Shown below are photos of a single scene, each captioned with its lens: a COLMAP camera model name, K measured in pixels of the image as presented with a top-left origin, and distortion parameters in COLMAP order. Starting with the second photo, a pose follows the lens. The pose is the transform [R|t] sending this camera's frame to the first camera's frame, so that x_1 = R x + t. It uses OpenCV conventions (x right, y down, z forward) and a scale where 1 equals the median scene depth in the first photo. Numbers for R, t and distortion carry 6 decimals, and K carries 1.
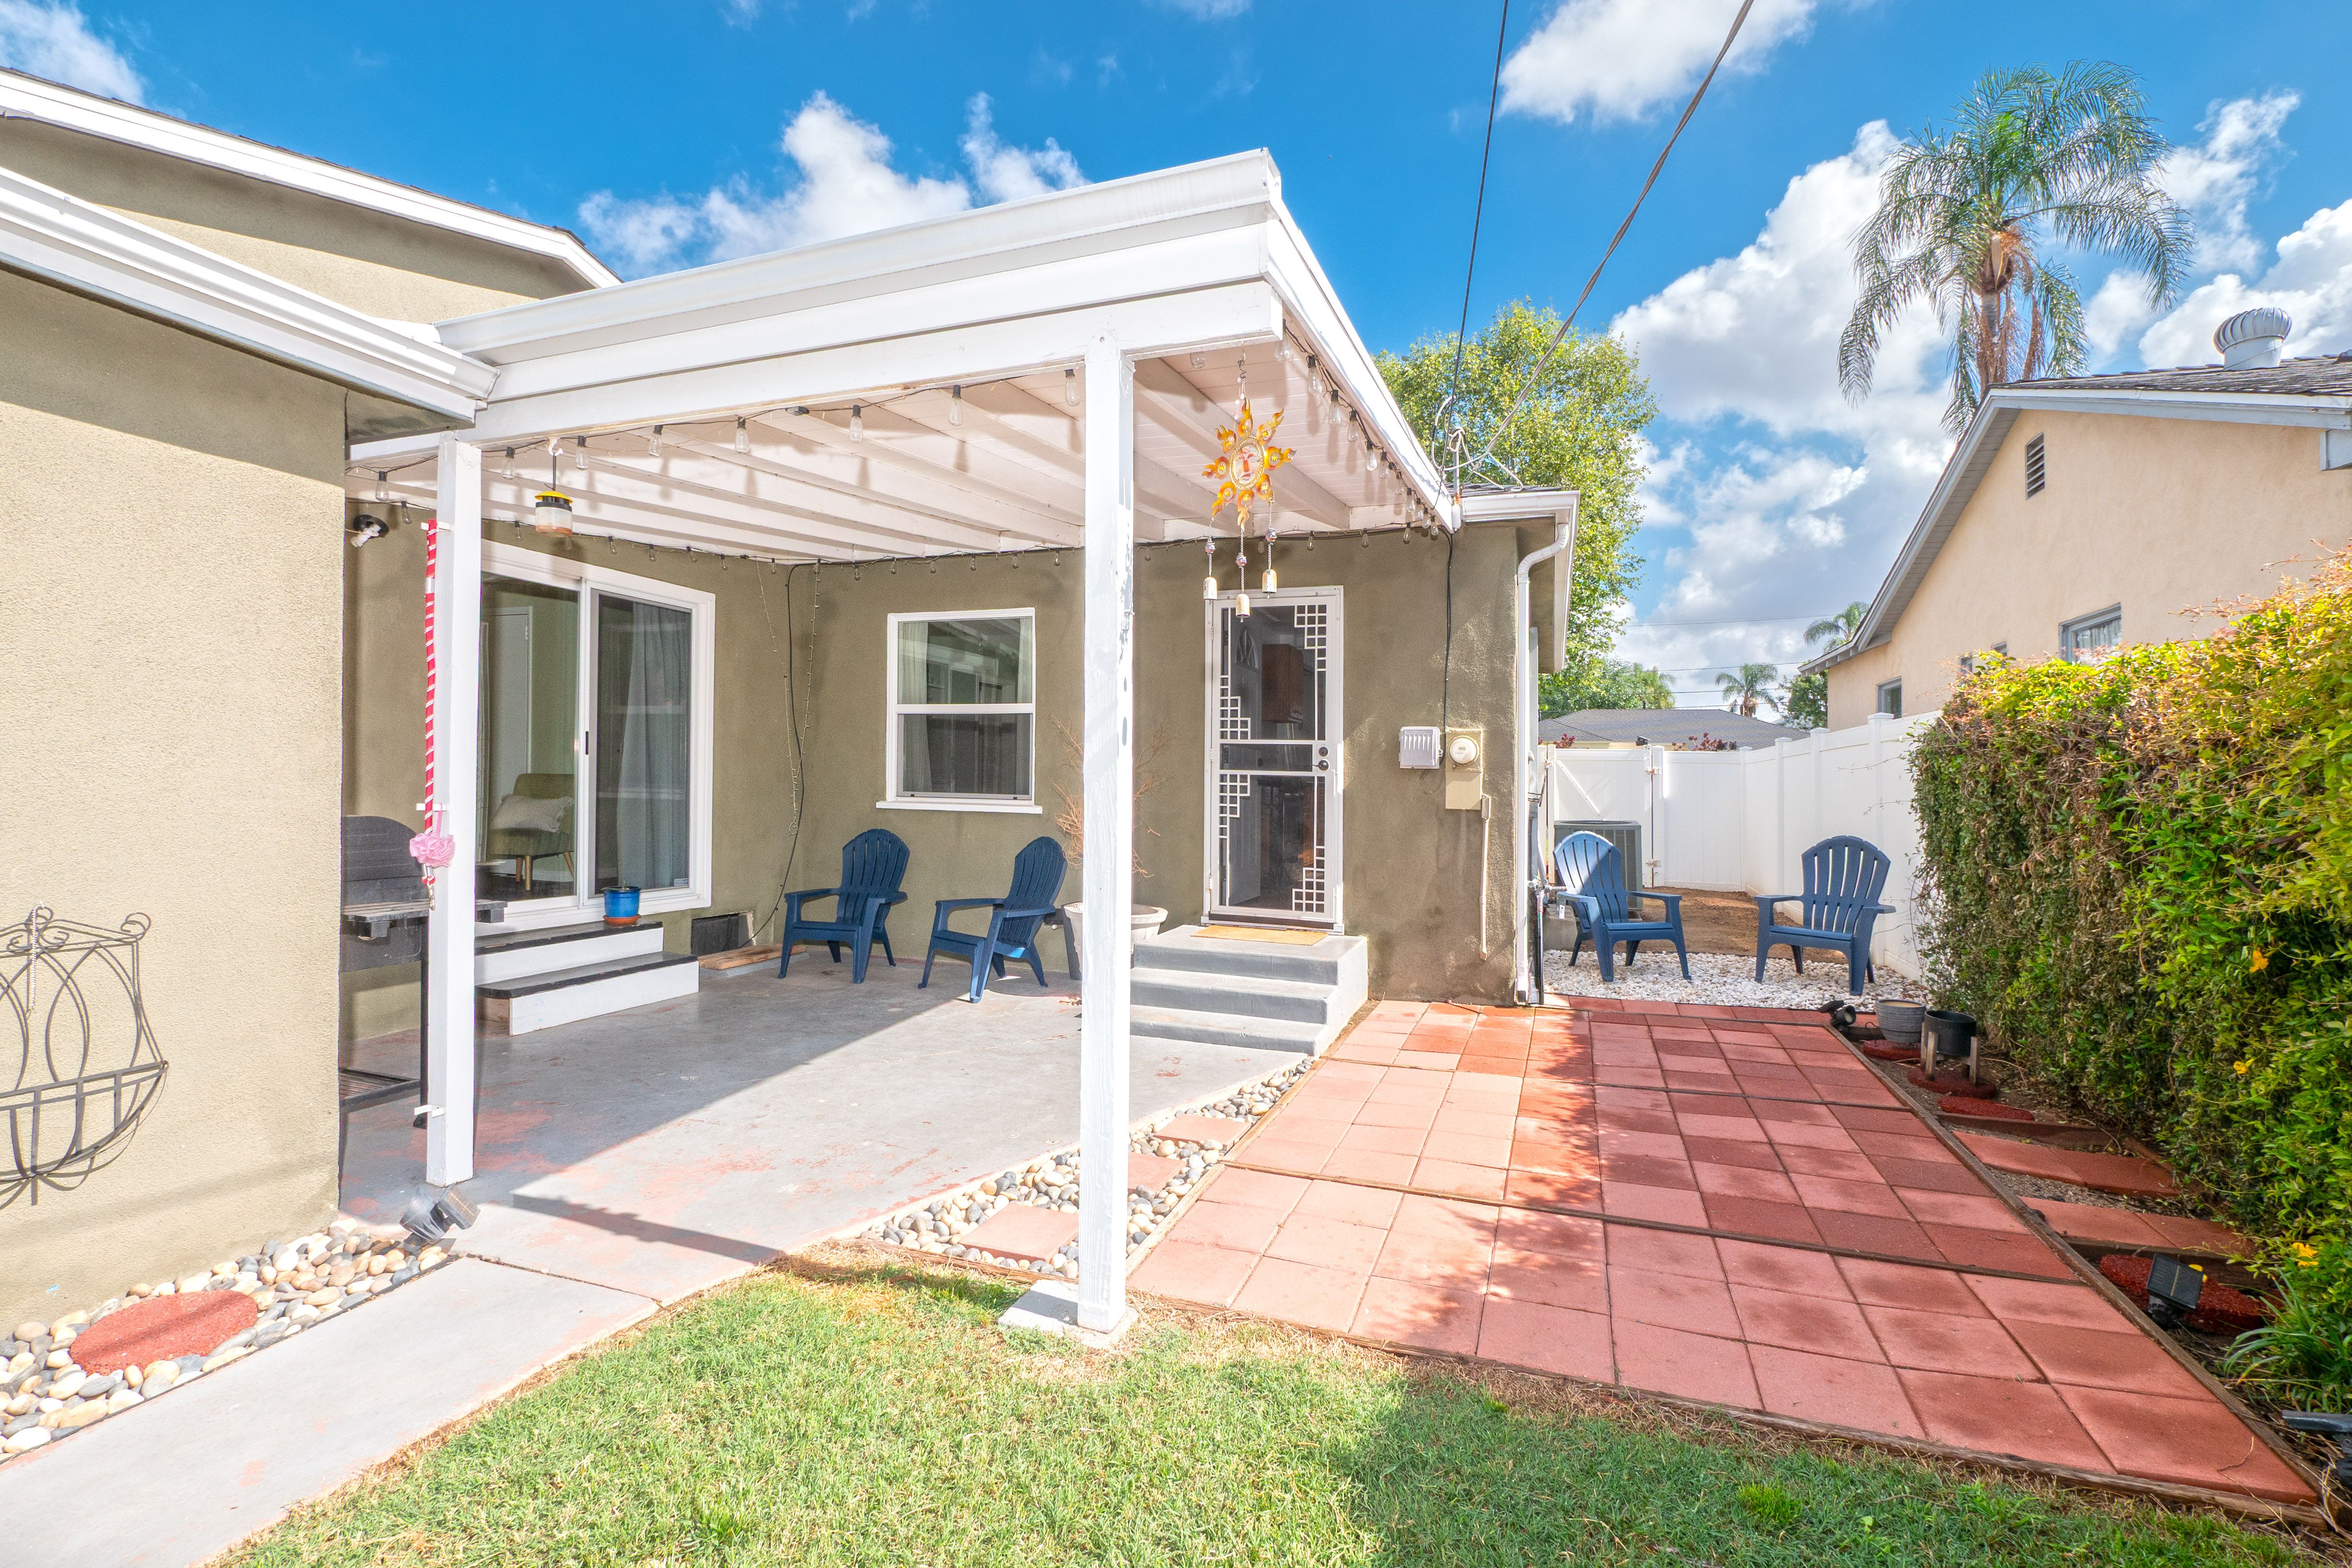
lens RADIAL K [[1034.8, 0, 1171.4], [0, 1034.8, 746.1], [0, 0, 1]] dist [0.001505, 0.012849]
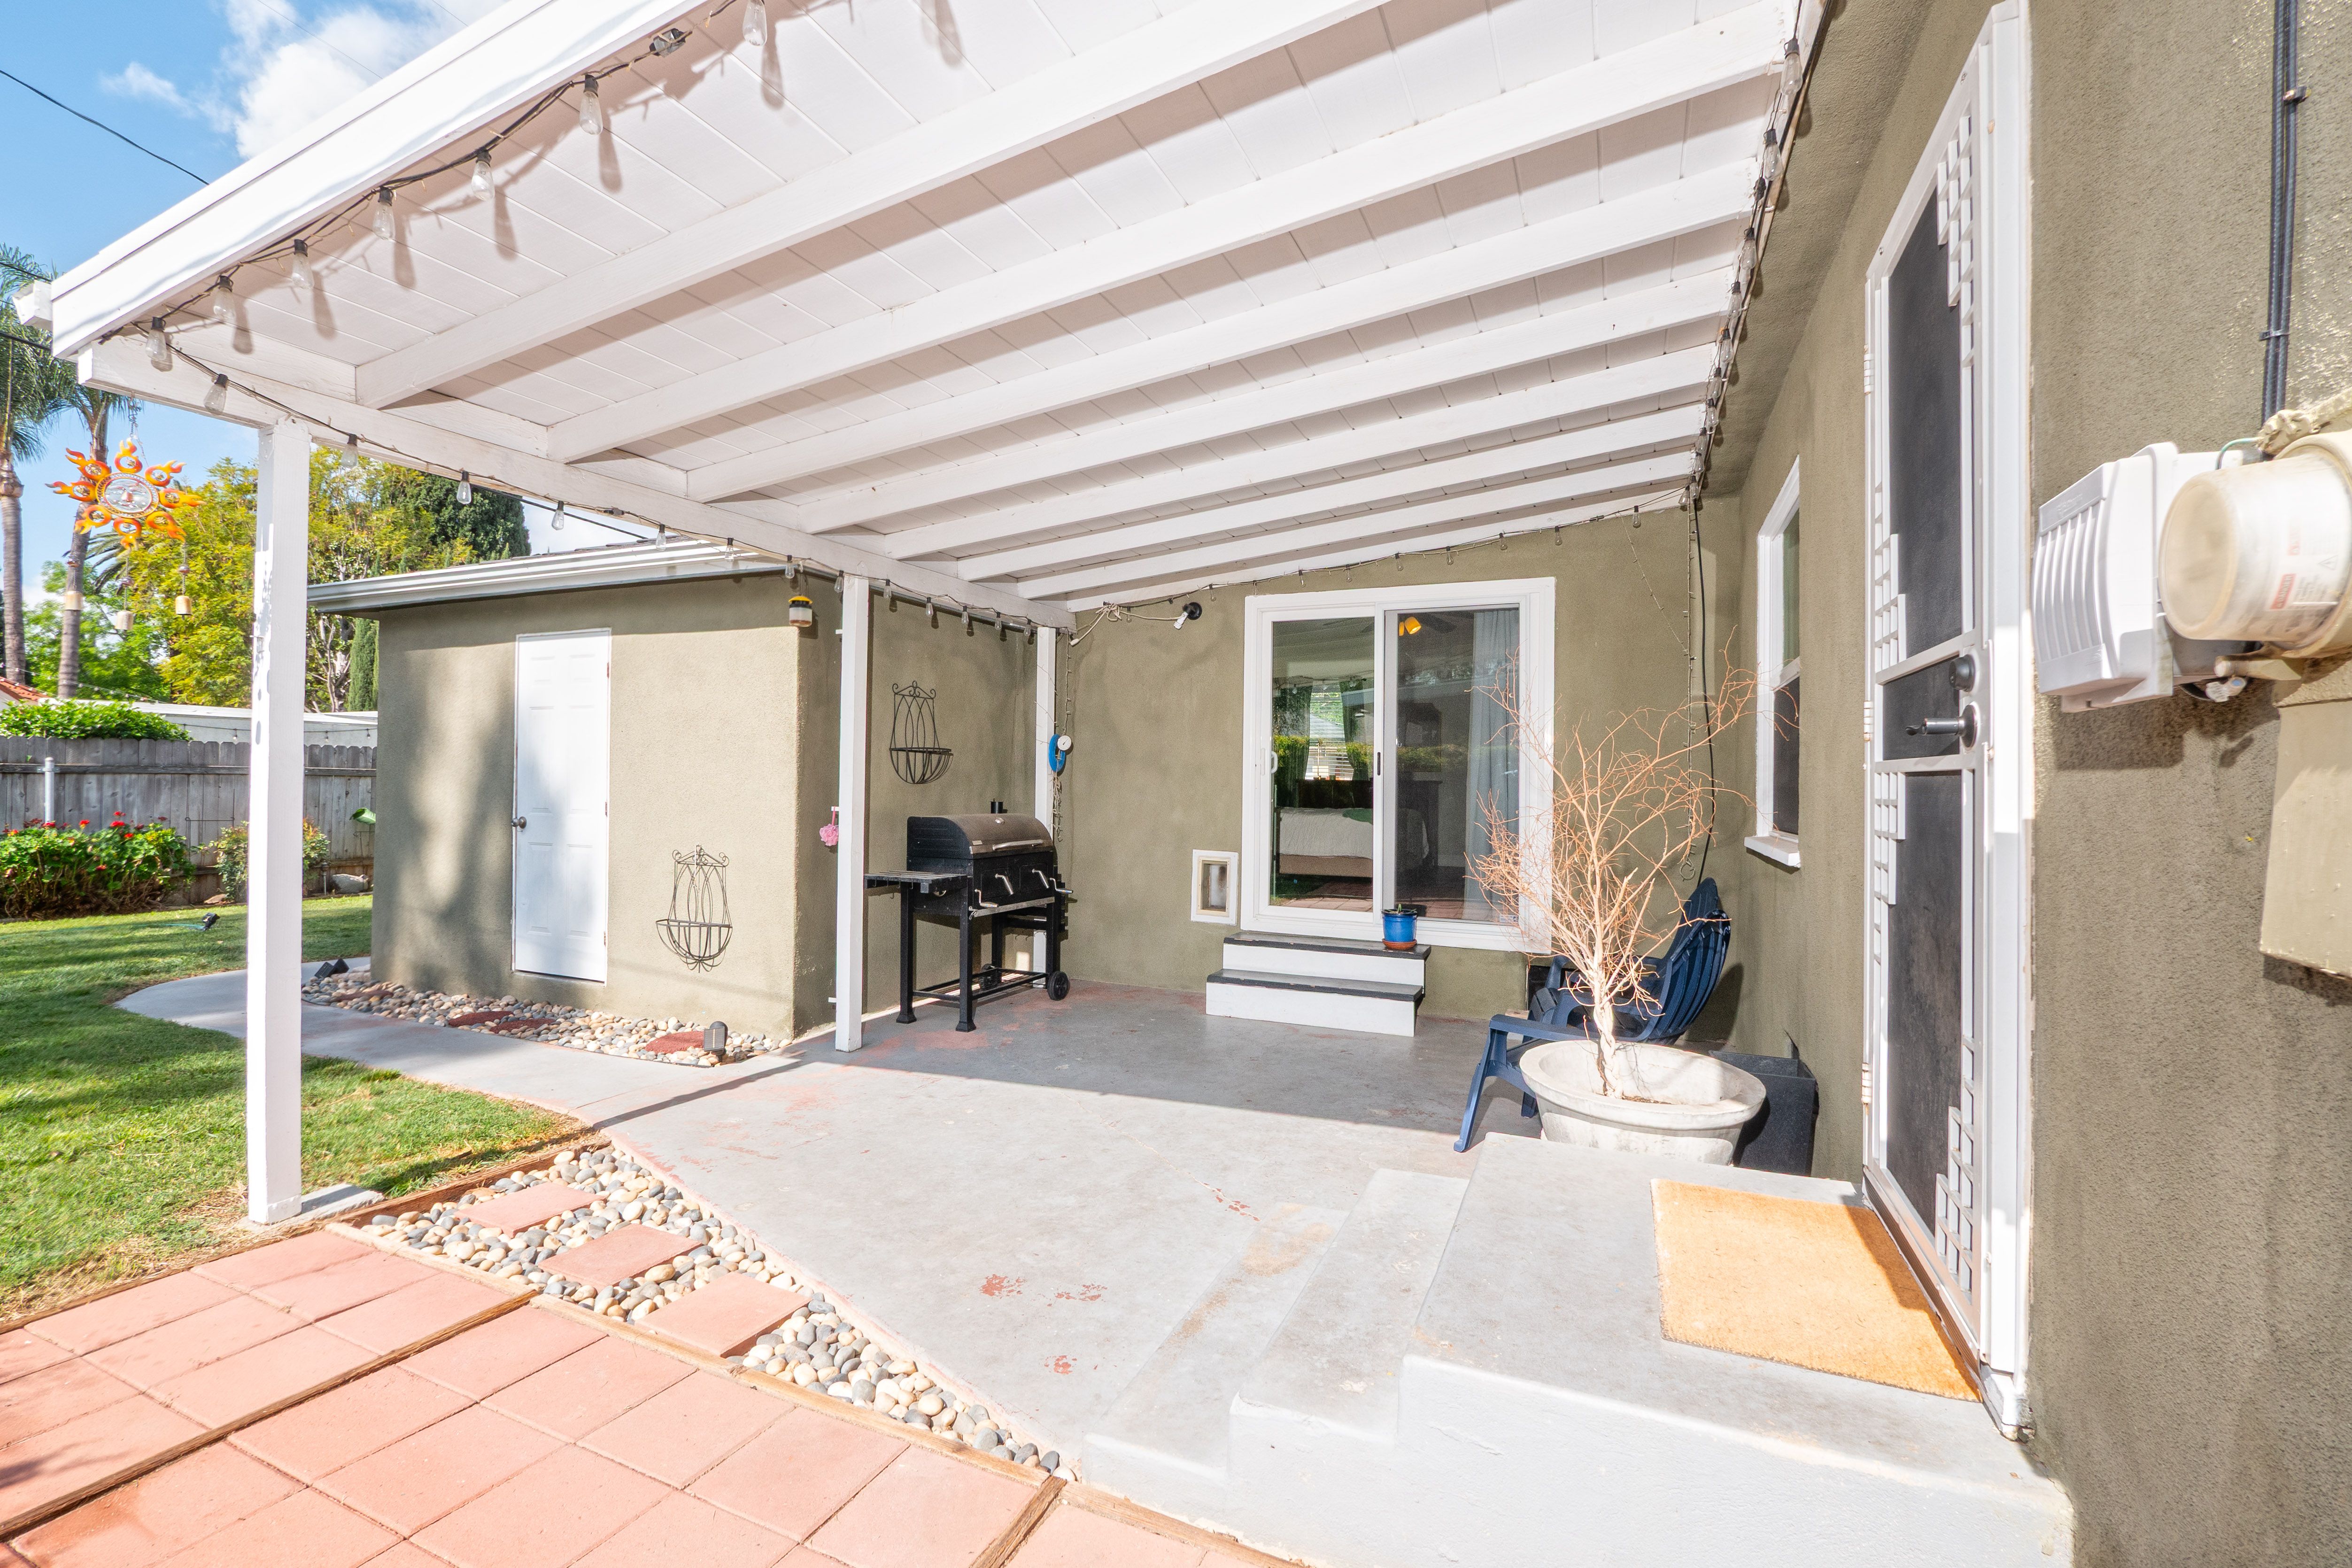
lens RADIAL K [[1004.5, 0, 1176.0], [0, 1004.5, 784.0], [0, 0, 1]] dist [0.000375, 0.000026]
pose [[-0.065059, -0.017857, -0.997722, 0.576322], [0.024417, 0.999512, -0.019481, 0.041143], [0.997583, -0.025629, -0.064591, 1.150004]]
